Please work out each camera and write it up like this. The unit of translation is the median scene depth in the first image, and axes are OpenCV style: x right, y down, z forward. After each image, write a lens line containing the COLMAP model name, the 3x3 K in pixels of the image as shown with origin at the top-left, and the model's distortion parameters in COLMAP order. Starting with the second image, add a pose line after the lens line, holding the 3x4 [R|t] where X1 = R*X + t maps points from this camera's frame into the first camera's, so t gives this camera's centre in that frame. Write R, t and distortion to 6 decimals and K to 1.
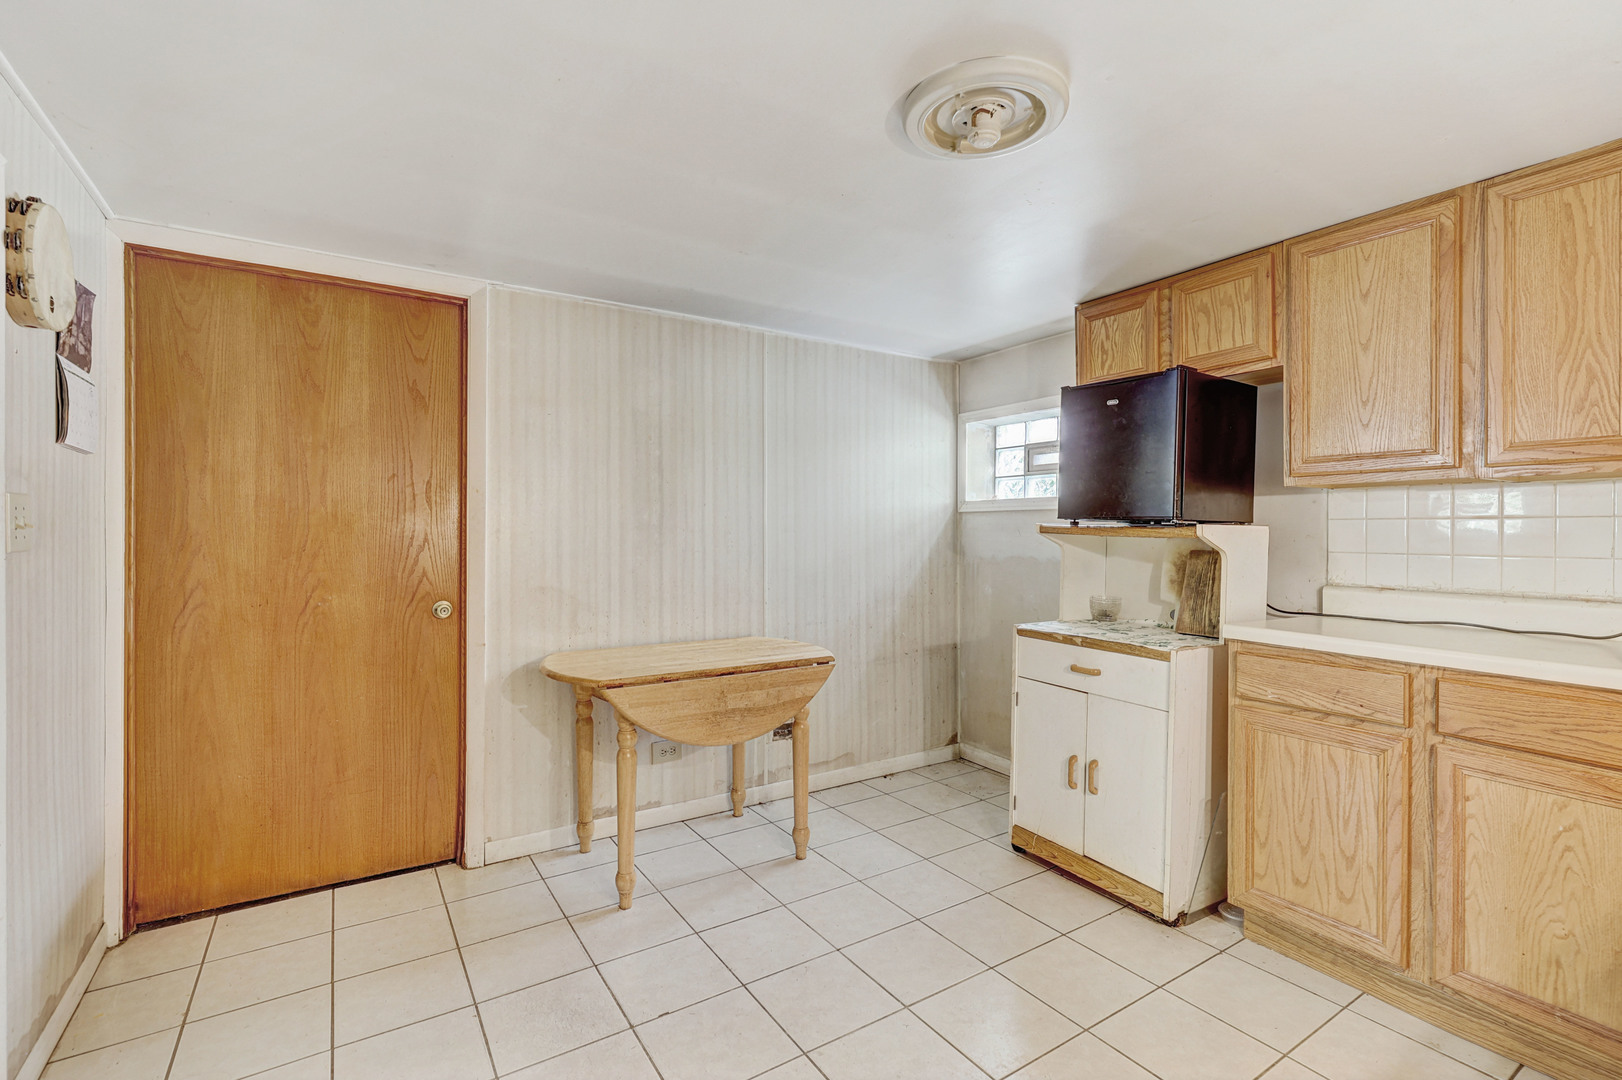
lens RADIAL K [[741.5, 0, 809.1], [0, 741.5, 540.9], [0, 0, 1]] dist [0.002362, -0.000096]
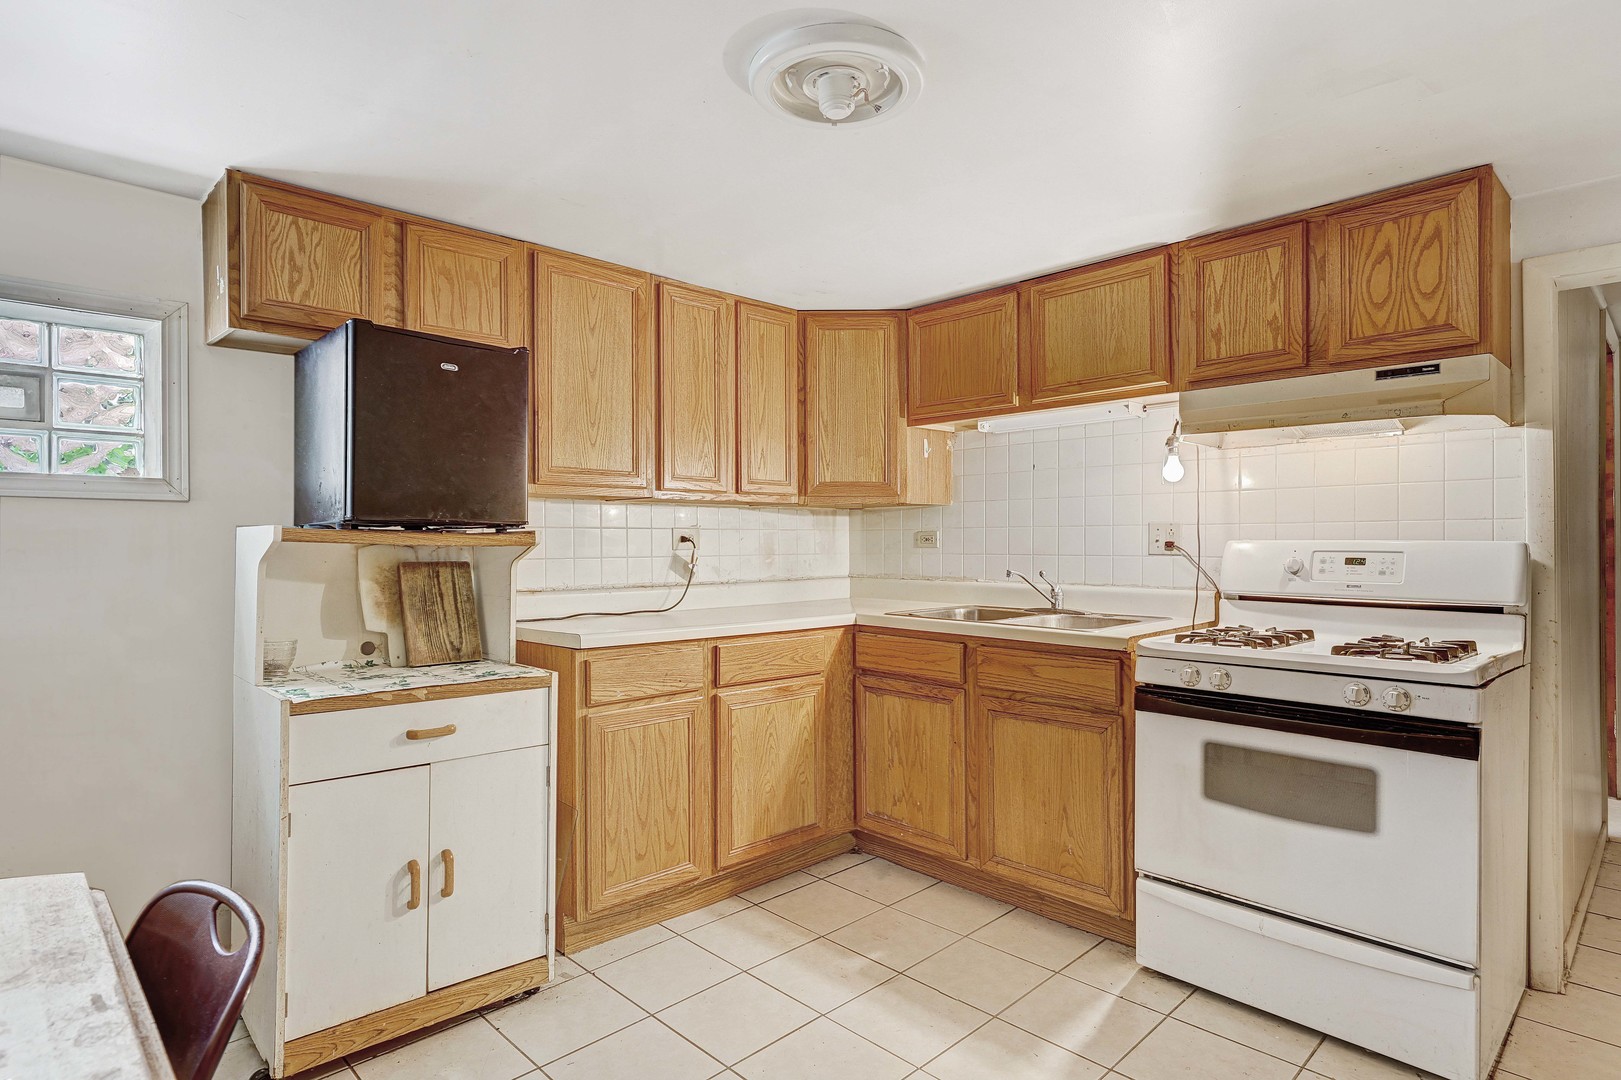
lens RADIAL K [[860.7, 0, 813.0], [0, 860.7, 550.0], [0, 0, 1]] dist [0.000565, -0.000333]
pose [[-0.204599, -0.011278, 0.978781, -0.538850], [0.014901, 0.999782, 0.014635, -0.008520], [-0.978732, 0.017579, -0.204386, 0.845213]]
